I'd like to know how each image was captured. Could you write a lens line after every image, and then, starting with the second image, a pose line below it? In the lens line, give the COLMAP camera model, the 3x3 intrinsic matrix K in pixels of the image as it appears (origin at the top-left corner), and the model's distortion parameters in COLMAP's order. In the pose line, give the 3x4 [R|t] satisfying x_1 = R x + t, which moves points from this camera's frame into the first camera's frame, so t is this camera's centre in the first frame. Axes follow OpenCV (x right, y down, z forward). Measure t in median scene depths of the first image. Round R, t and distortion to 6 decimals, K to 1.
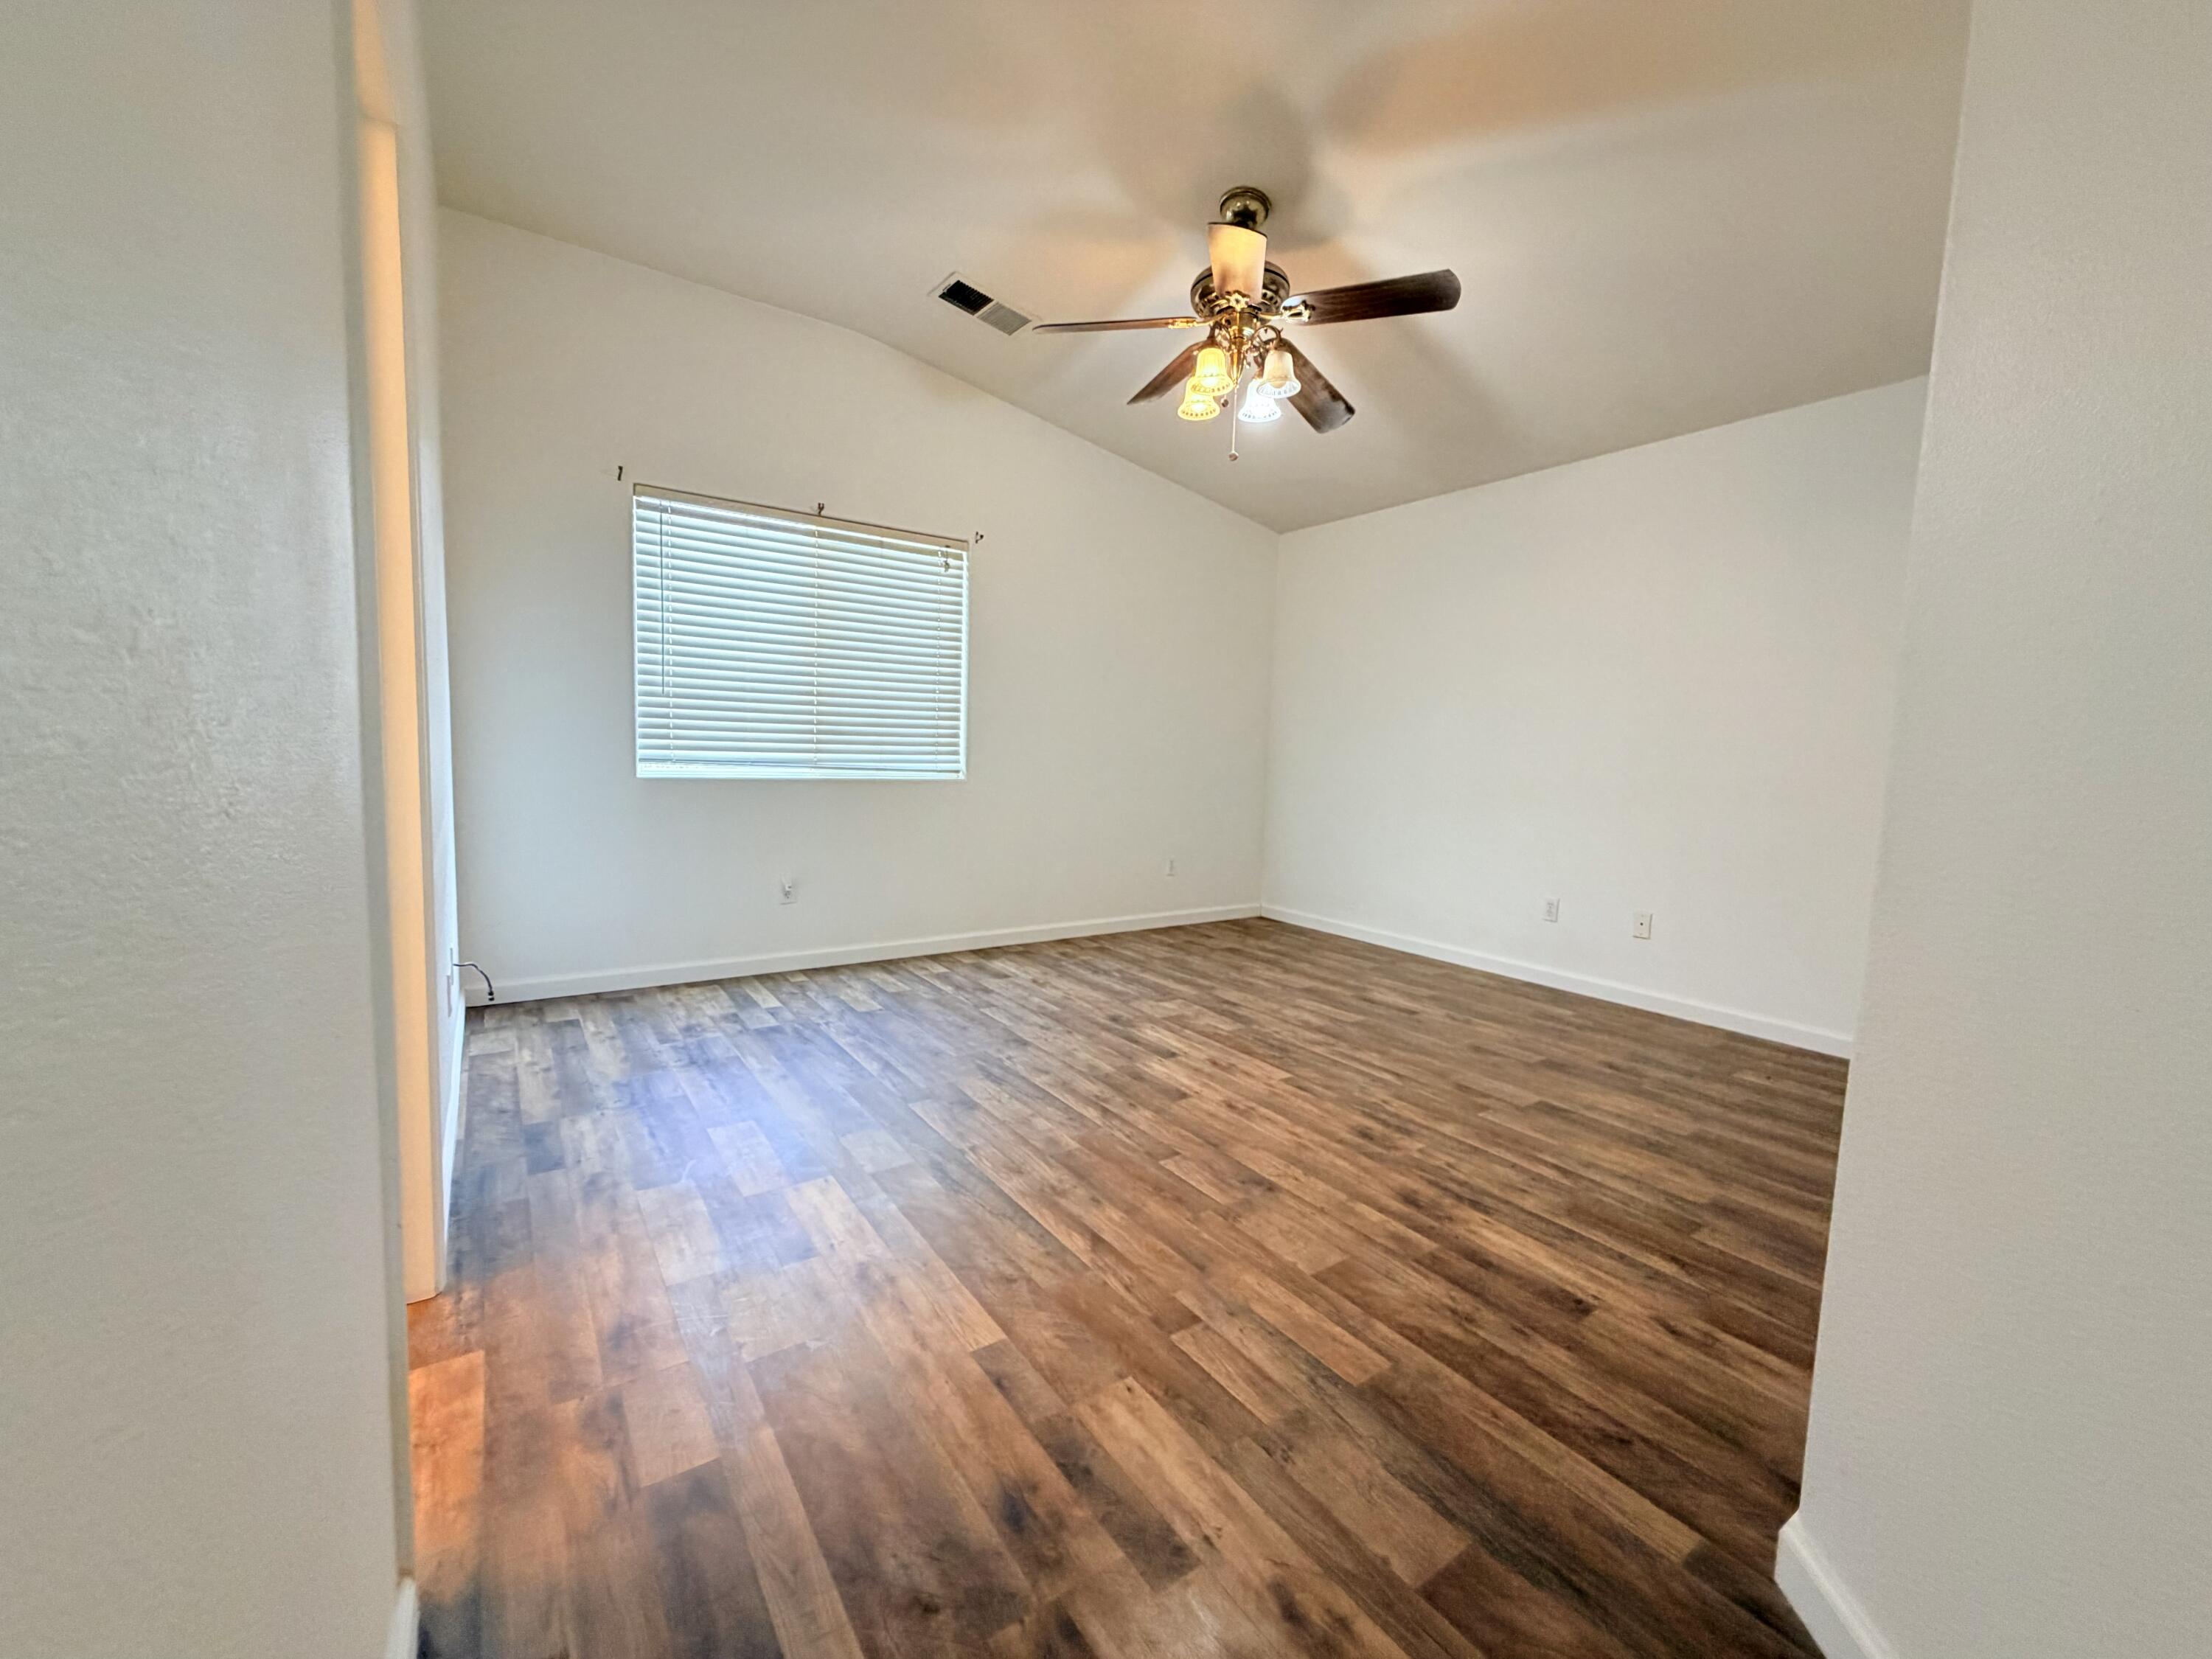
lens RADIAL K [[880.2, 0, 1098.5], [0, 880.2, 829.6], [0, 0, 1]] dist [-0.001814, 0.000029]
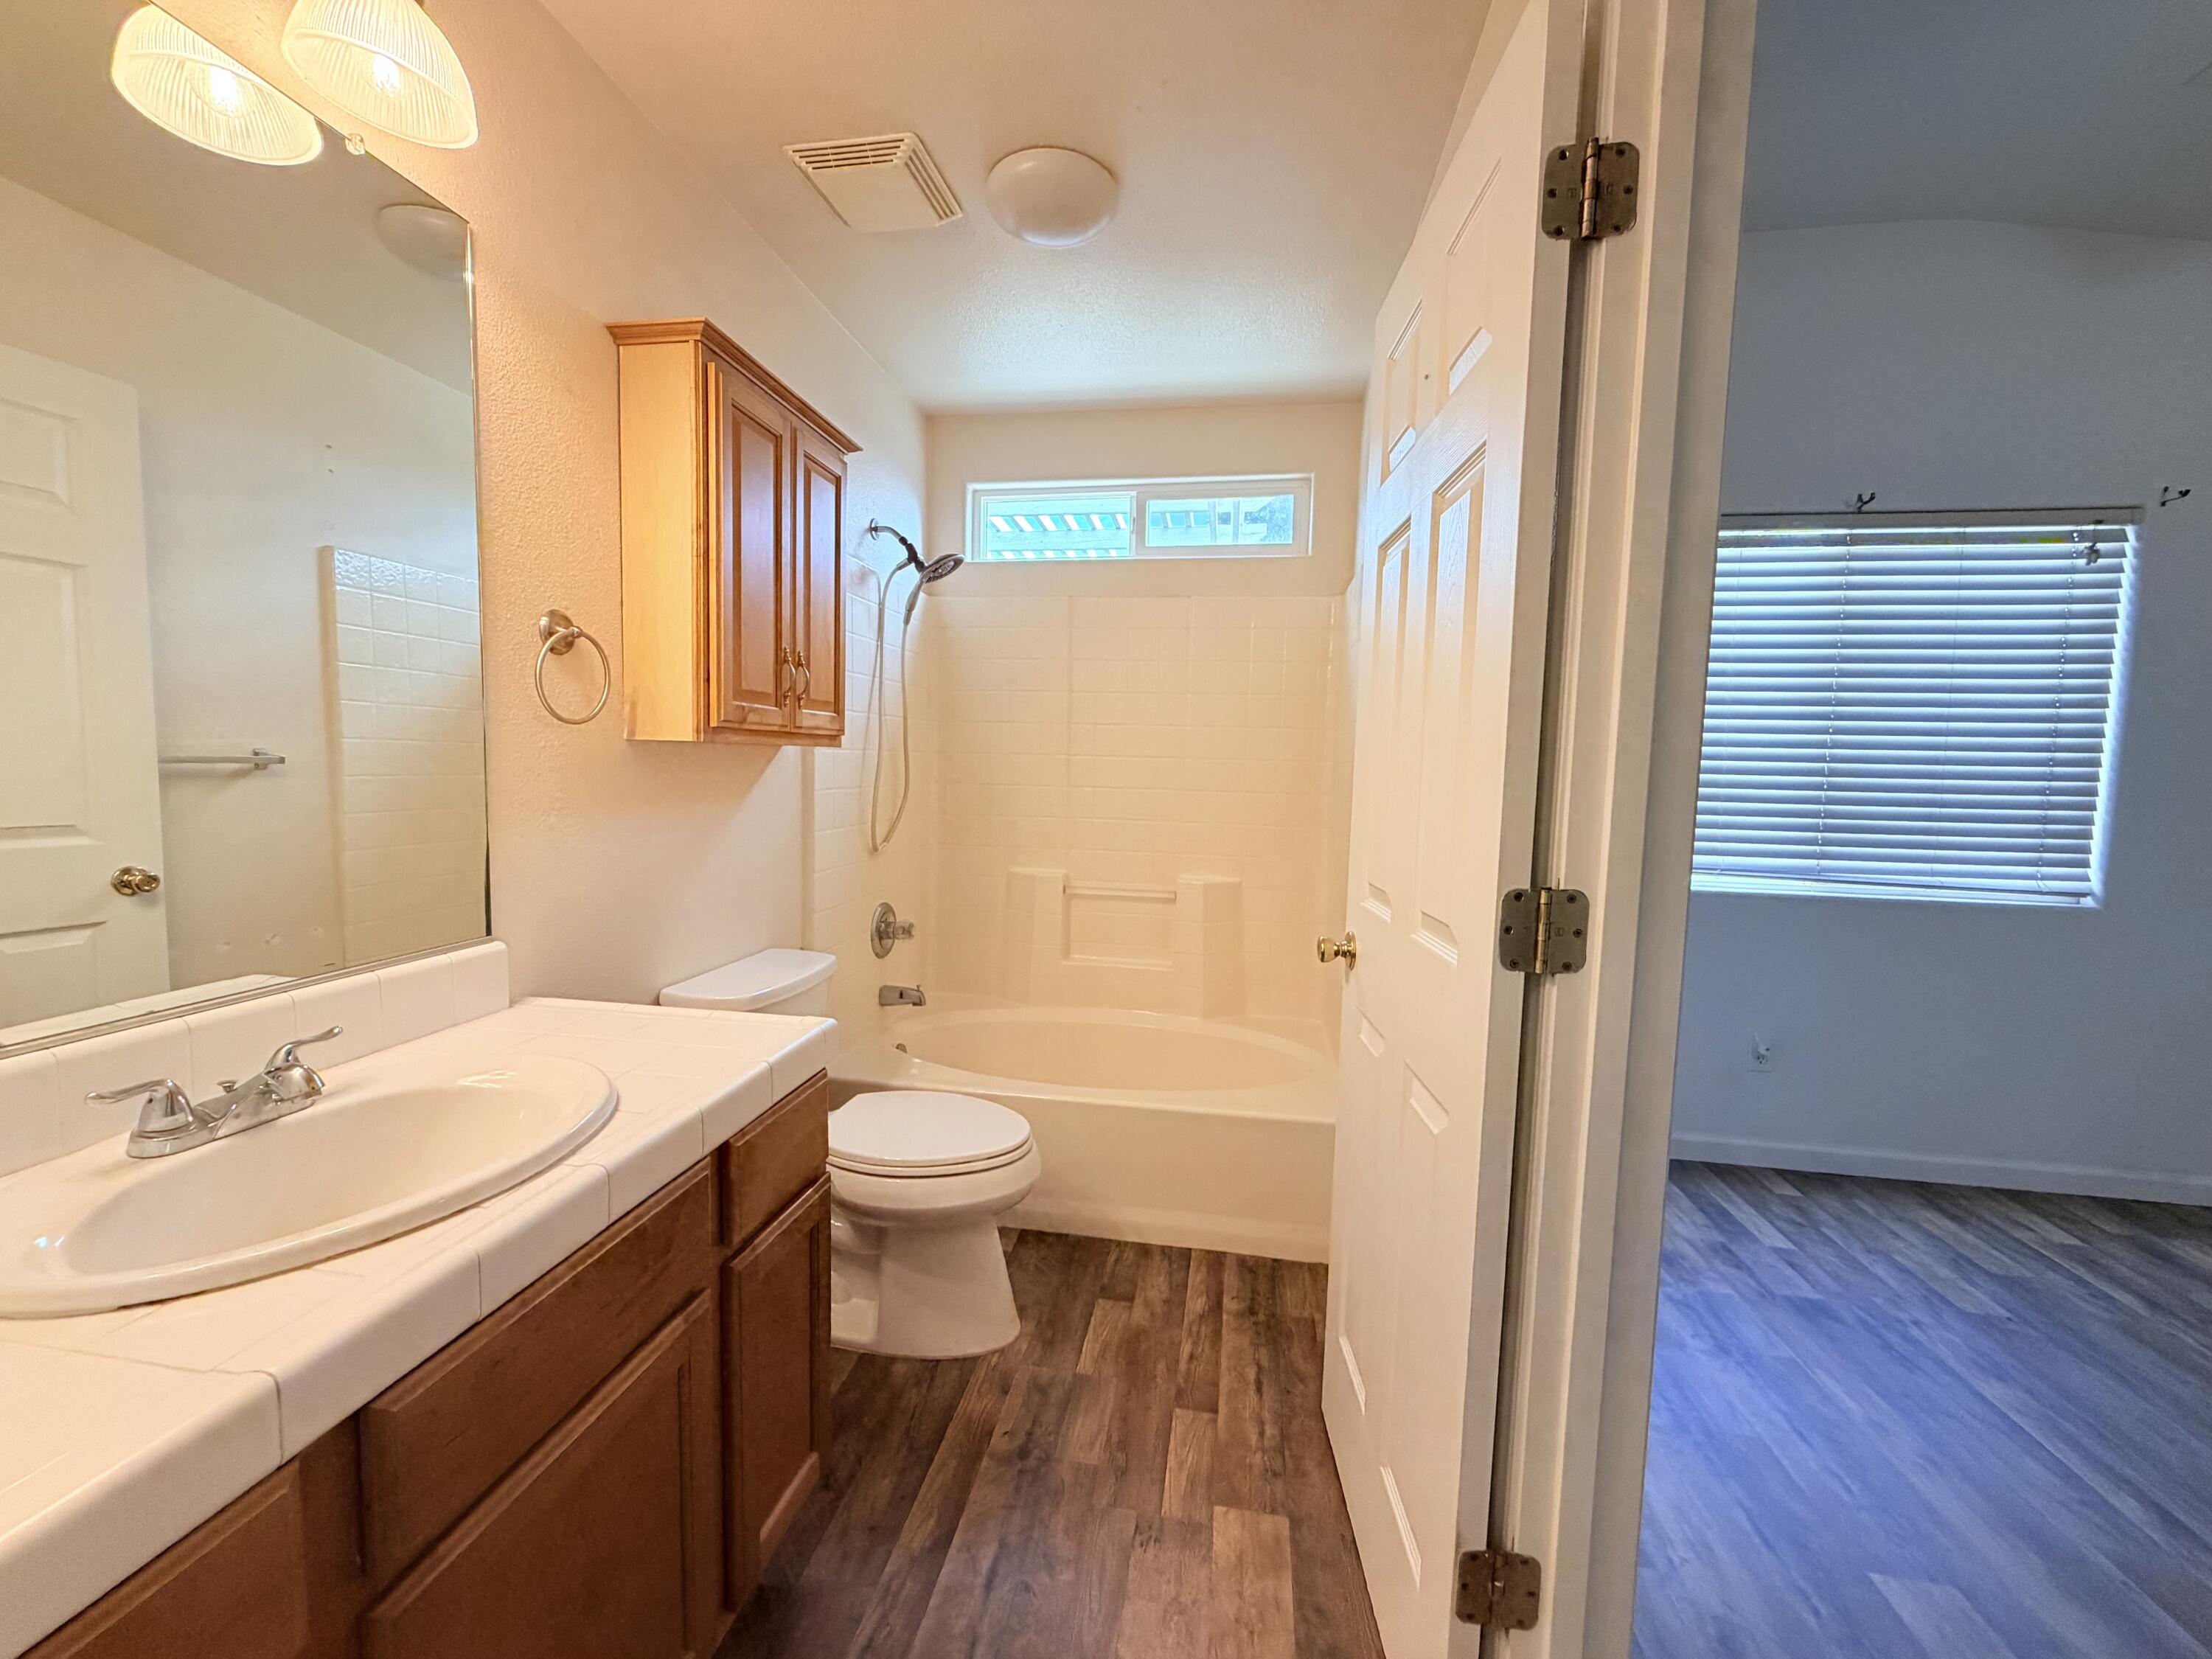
lens RADIAL K [[880.2, 0, 1096.0], [0, 880.2, 829.1], [0, 0, 1]] dist [-0.001814, 0.000029]
pose [[0.715534, 0.039157, -0.697480, -0.356065], [-0.066562, 0.997707, -0.012273, -0.092308], [0.695400, 0.055207, 0.716500, 0.167621]]
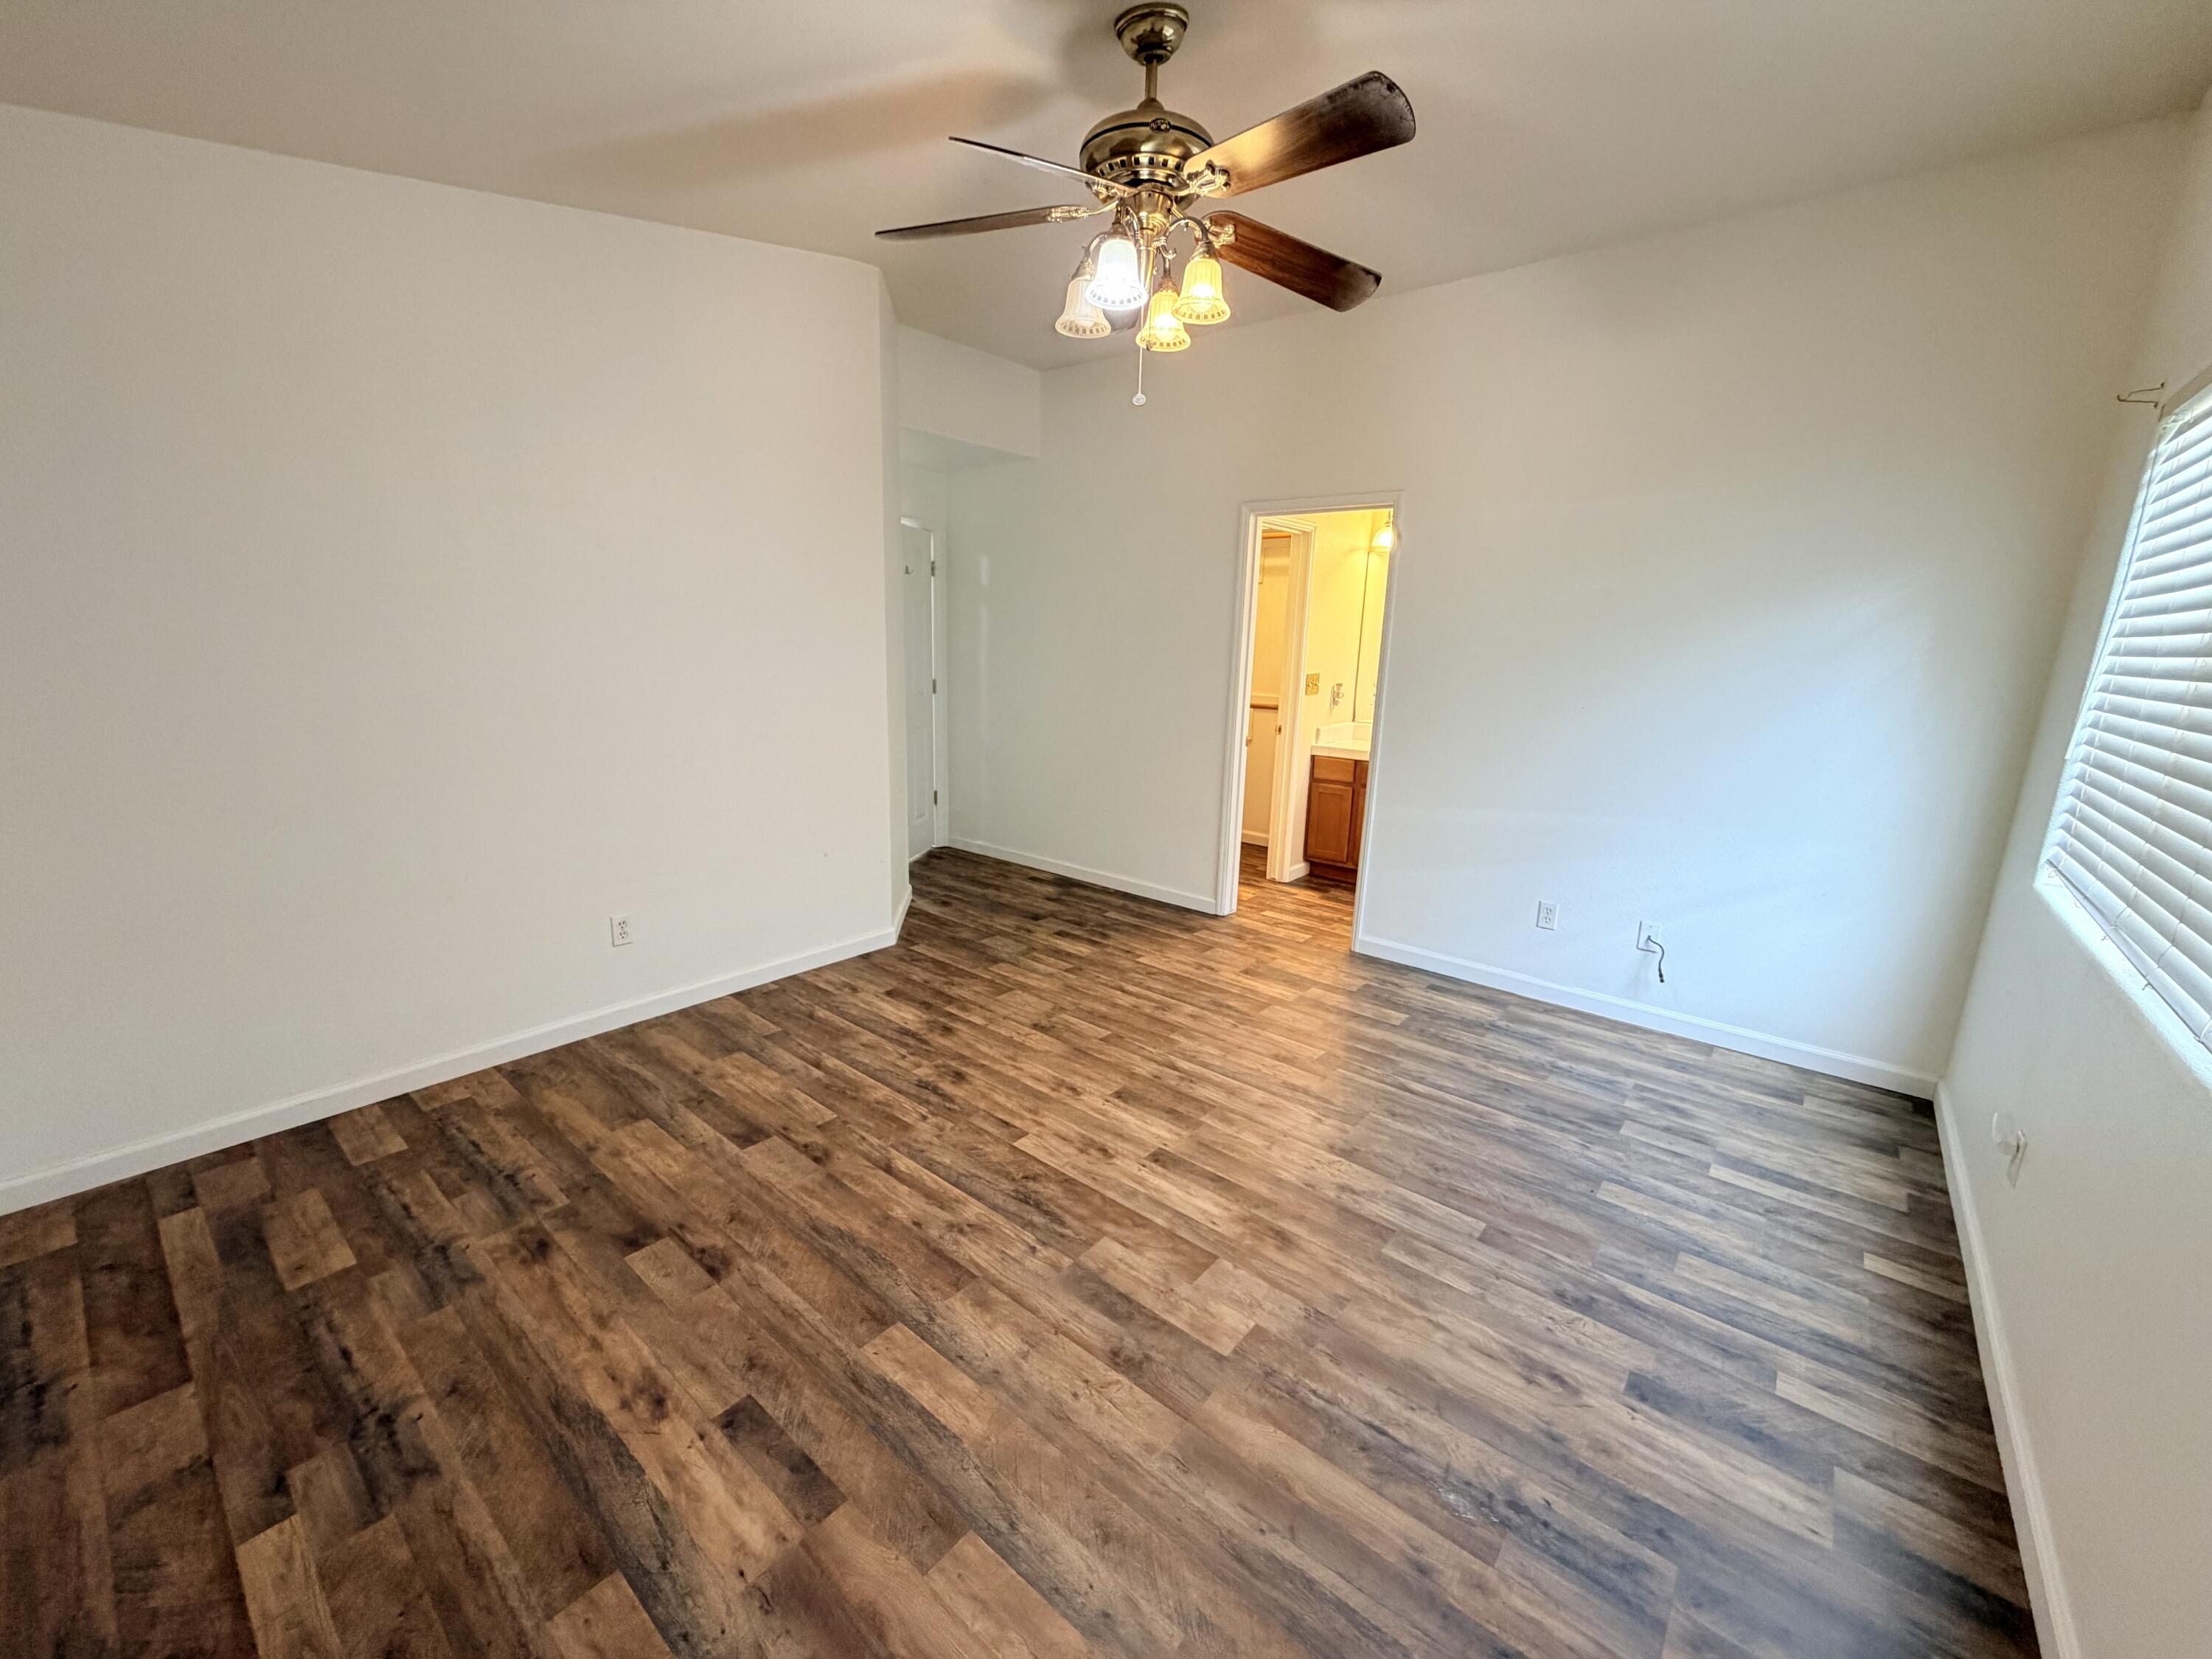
lens RADIAL K [[880.2, 0, 1096.4], [0, 880.2, 826.6], [0, 0, 1]] dist [-0.001814, 0.000029]
pose [[-0.962112, 0.000869, -0.272655, 0.393166], [-0.081684, 0.953145, 0.291276, -0.296189], [0.260133, 0.302512, -0.916961, 1.787383]]
